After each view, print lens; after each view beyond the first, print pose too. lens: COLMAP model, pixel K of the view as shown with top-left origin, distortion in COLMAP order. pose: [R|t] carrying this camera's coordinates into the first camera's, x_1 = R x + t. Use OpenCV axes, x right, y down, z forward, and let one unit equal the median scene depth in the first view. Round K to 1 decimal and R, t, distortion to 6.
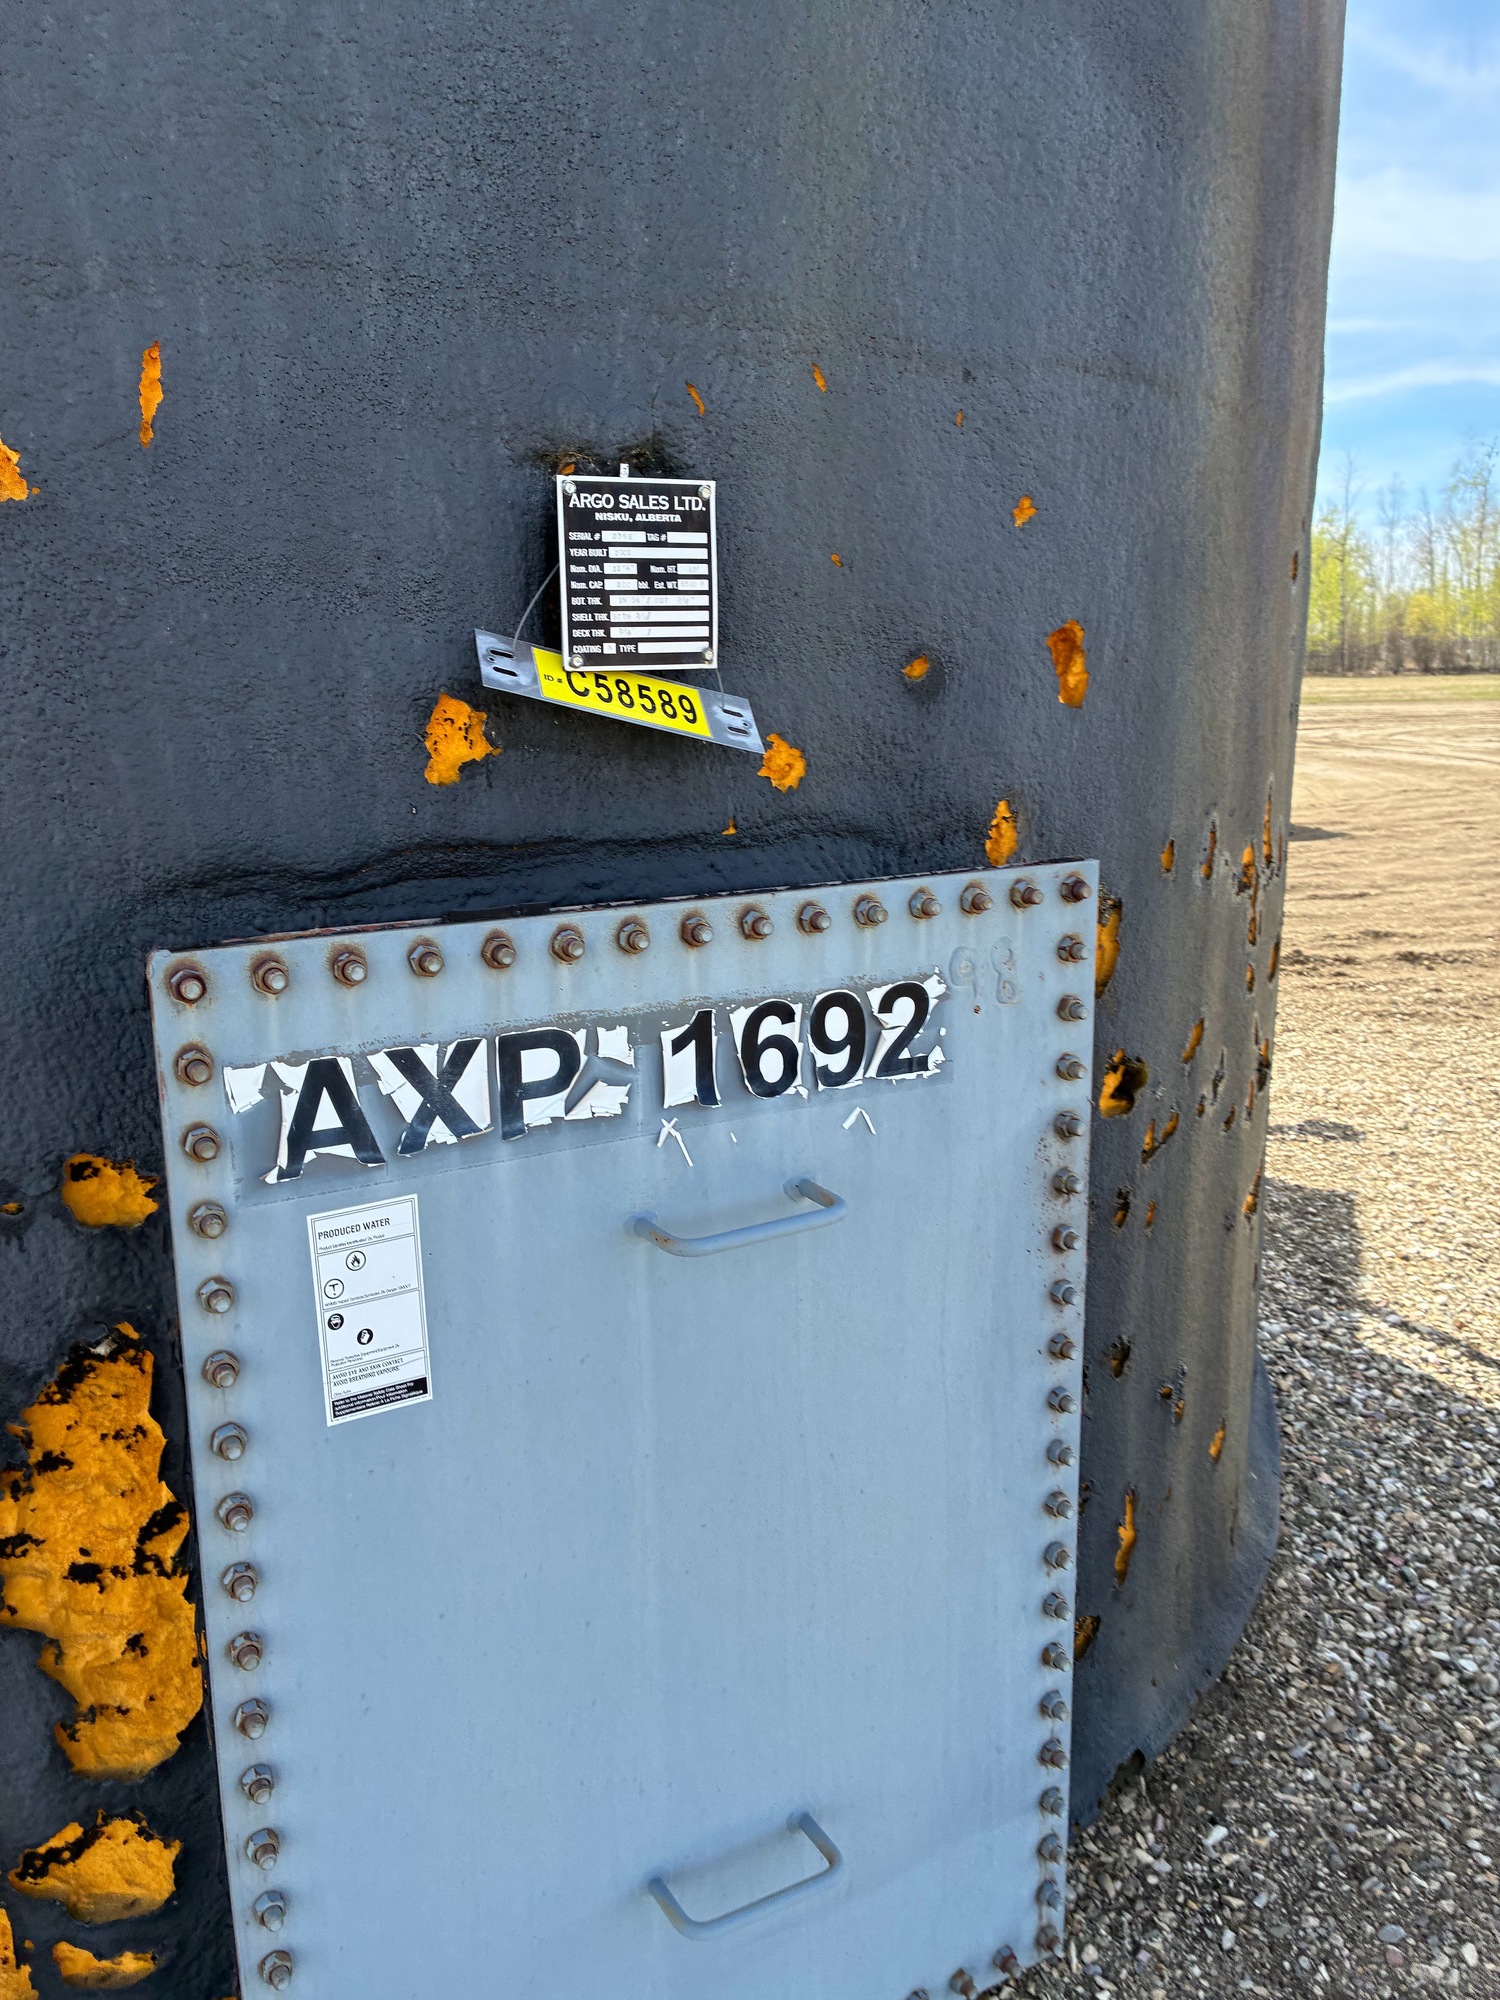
lens RADIAL K [[1530.1, 0, 723.2], [0, 1530.1, 1089.2], [0, 0, 1]] dist [0.039058, -0.051792]
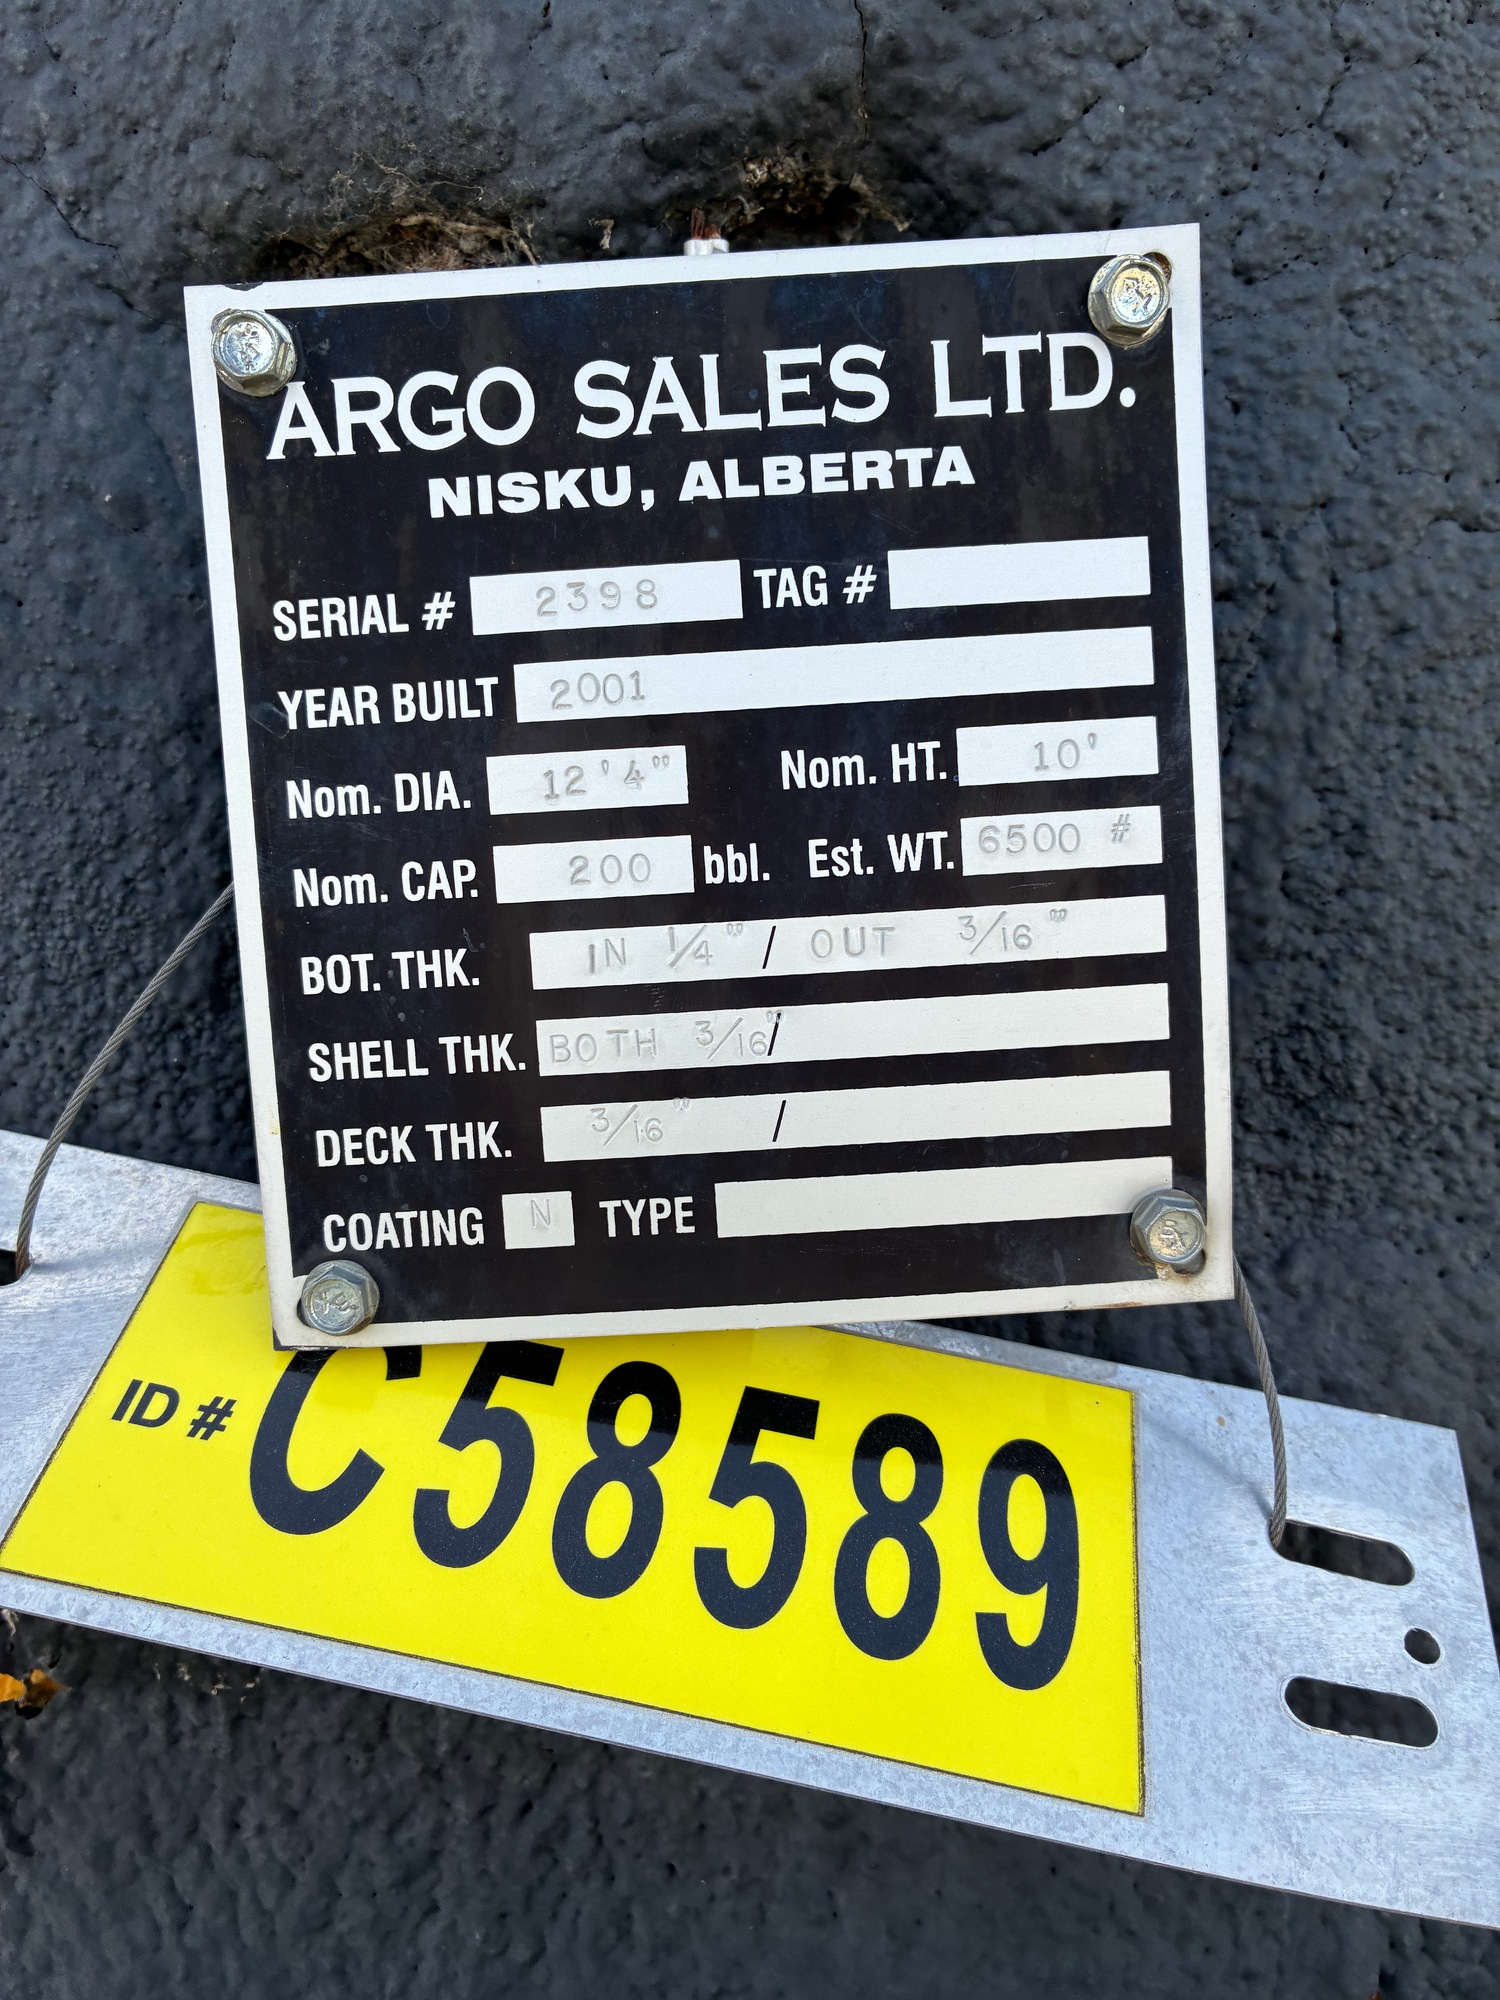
lens RADIAL K [[1530.1, 0, 763.4], [0, 1530.1, 1007.0], [0, 0, 1]] dist [0.039058, -0.051792]
pose [[0.890488, 0.003583, -0.454992, 0.027848], [-0.083236, 0.984378, -0.155153, -0.287465], [0.447328, 0.176033, 0.876875, 0.858450]]
